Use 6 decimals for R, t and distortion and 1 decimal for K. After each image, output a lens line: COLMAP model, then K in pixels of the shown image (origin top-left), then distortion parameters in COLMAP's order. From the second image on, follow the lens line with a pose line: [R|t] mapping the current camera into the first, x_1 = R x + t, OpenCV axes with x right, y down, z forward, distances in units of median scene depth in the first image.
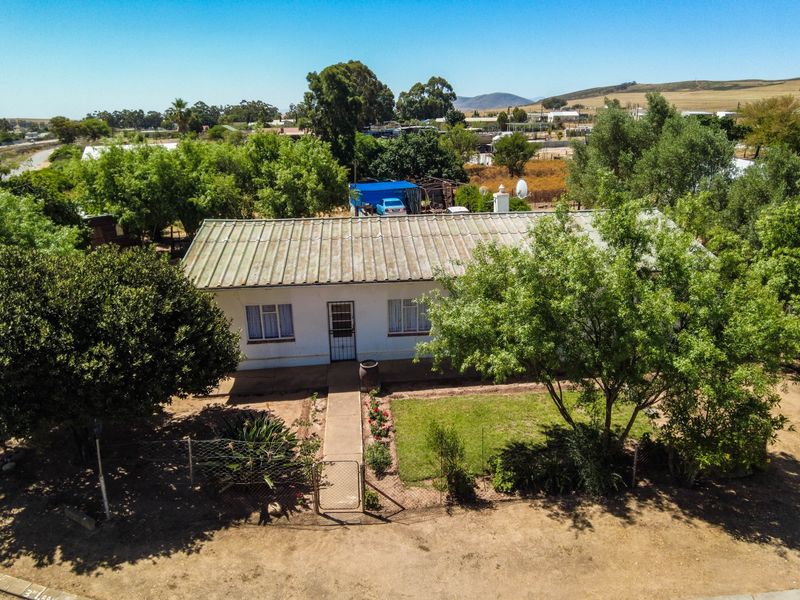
lens RADIAL K [[621.0, 0, 400.0], [0, 621.0, 300.0], [0, 0, 1]] dist [-0.032821, -0.000308]
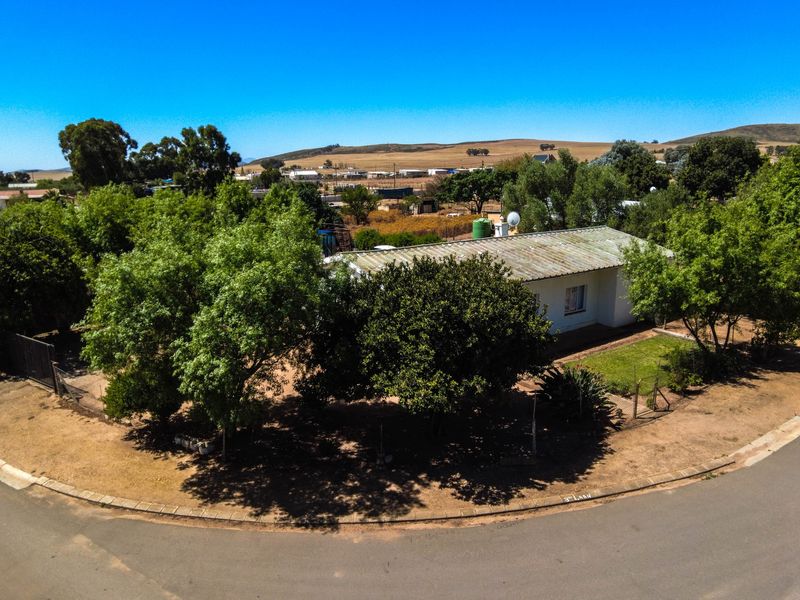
lens RADIAL K [[638.9, 0, 398.2], [0, 638.9, 295.2], [0, 0, 1]] dist [0.084655, -0.256168]
pose [[0.842791, -0.105915, 0.527716, -0.243174], [0.163036, 0.984622, -0.062761, 0.009391], [-0.512954, 0.138931, 0.847099, -0.011904]]
